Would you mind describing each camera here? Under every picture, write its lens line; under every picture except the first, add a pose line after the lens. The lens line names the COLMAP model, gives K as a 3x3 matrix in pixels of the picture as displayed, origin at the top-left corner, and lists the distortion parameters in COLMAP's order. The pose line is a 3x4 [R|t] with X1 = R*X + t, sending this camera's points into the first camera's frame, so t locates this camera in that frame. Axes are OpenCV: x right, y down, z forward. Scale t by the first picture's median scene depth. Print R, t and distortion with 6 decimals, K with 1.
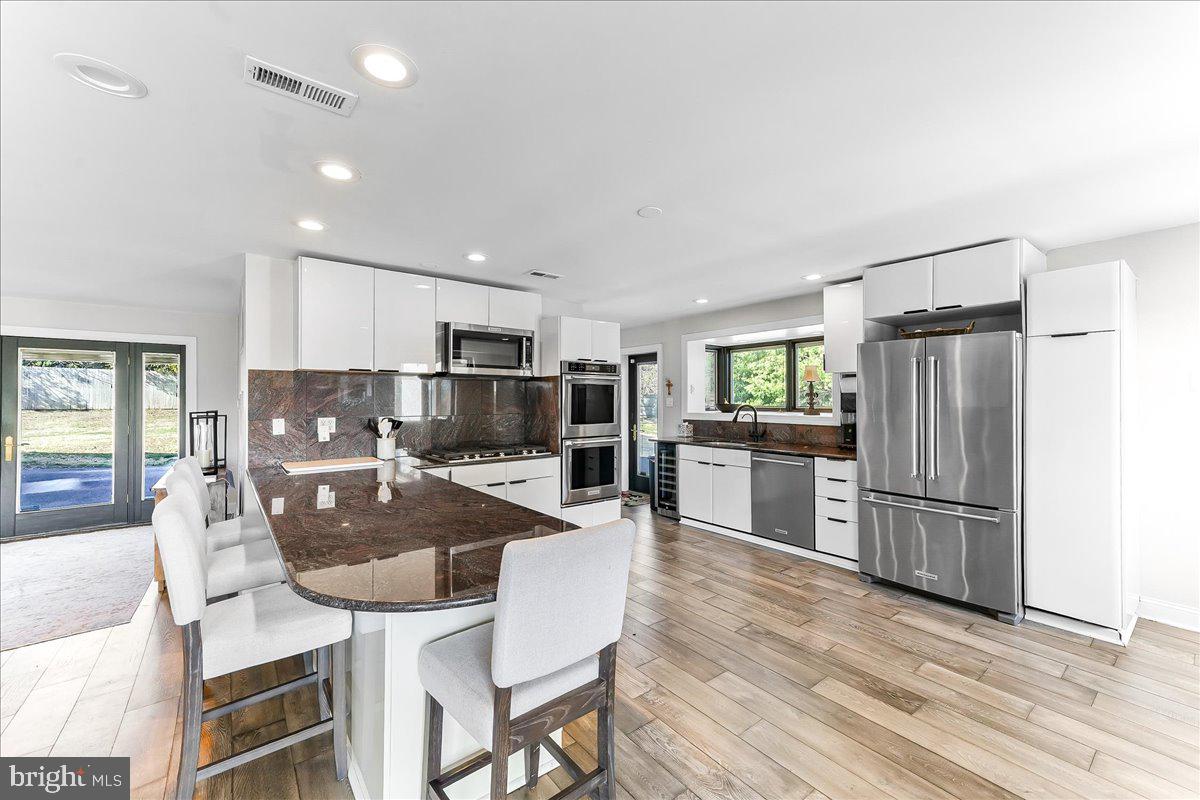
lens RADIAL K [[476.9, 0, 604.8], [0, 476.9, 394.8], [0, 0, 1]] dist [0.008285, 0.000019]
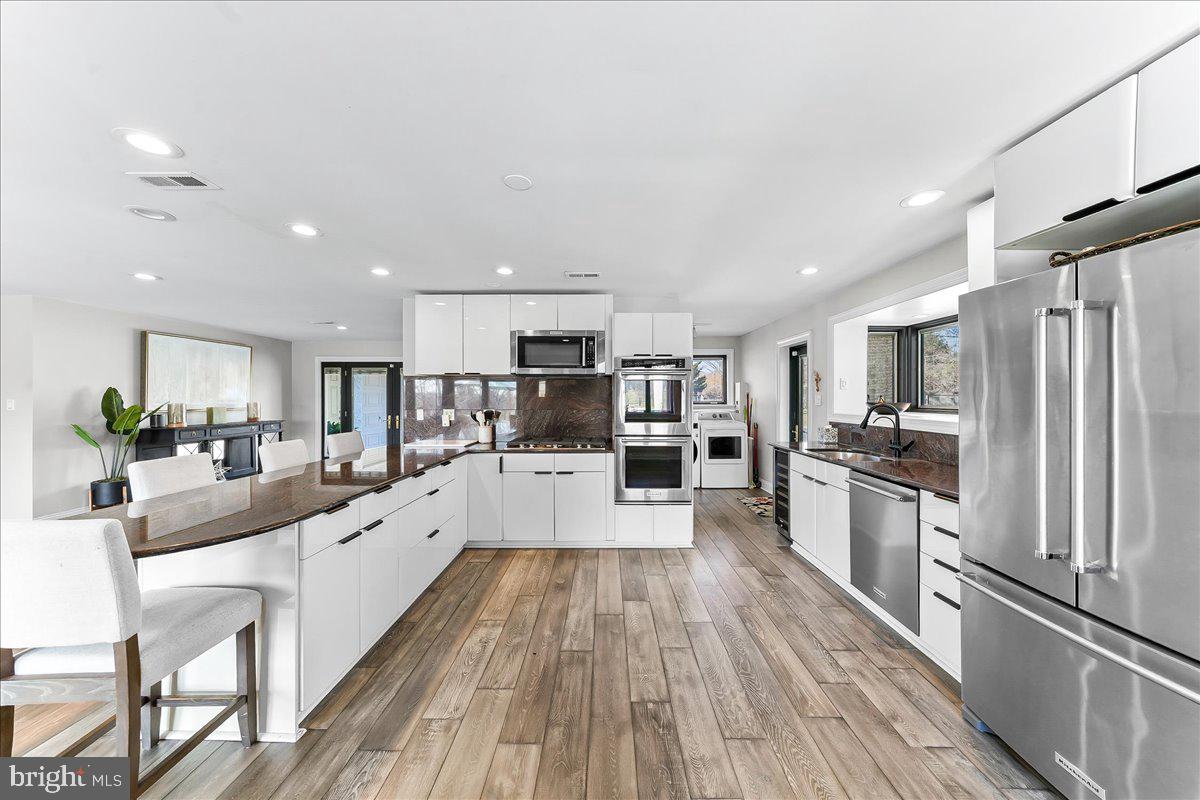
lens RADIAL K [[407.1, 0, 604.9], [0, 407.1, 397.1], [0, 0, 1]] dist [-0.009401, 0.000074]
pose [[0.781452, 0.002336, -0.623961, 0.456125], [0.004470, 0.999946, 0.009341, 0.003854], [0.623949, -0.010088, 0.781400, 0.340921]]
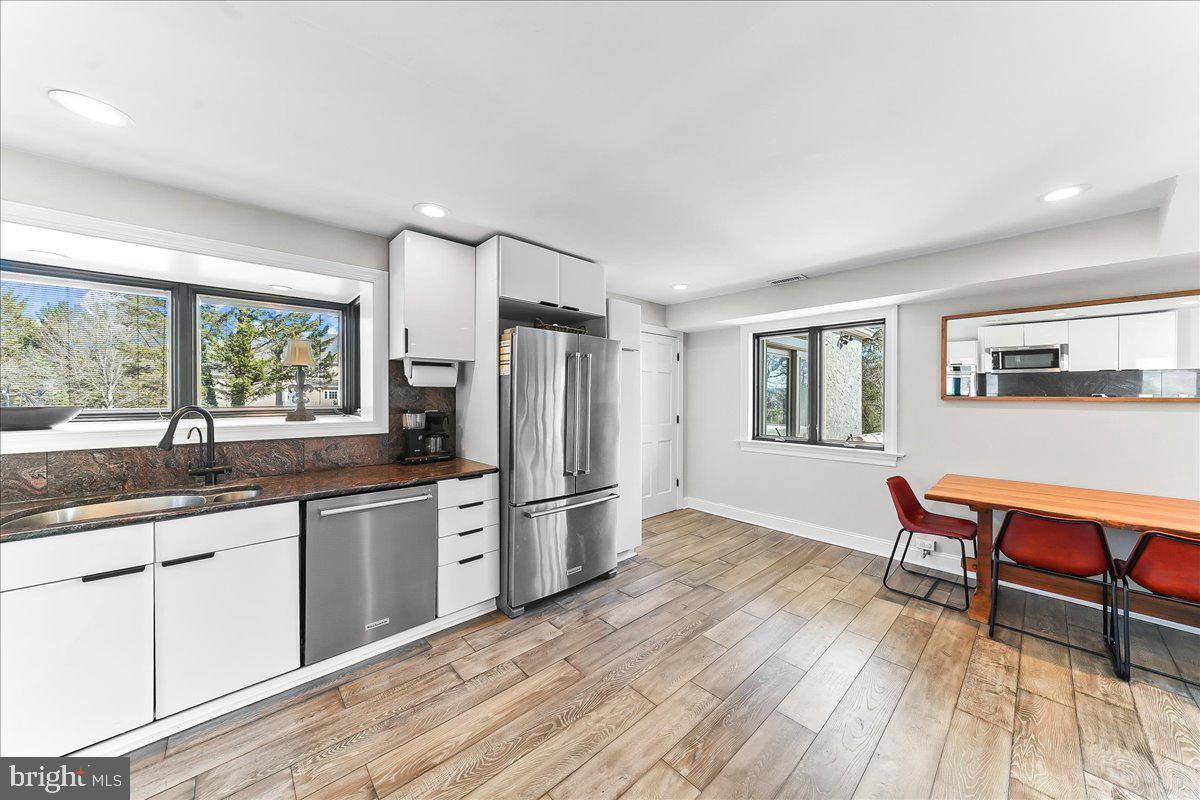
lens RADIAL K [[407.1, 0, 601.7], [0, 407.1, 397.8], [0, 0, 1]] dist [-0.009401, 0.000074]
pose [[-0.074285, -0.002403, 0.997234, -0.150470], [-0.011157, 0.999937, 0.001579, 0.009567], [-0.997175, -0.011009, -0.074307, 0.831556]]
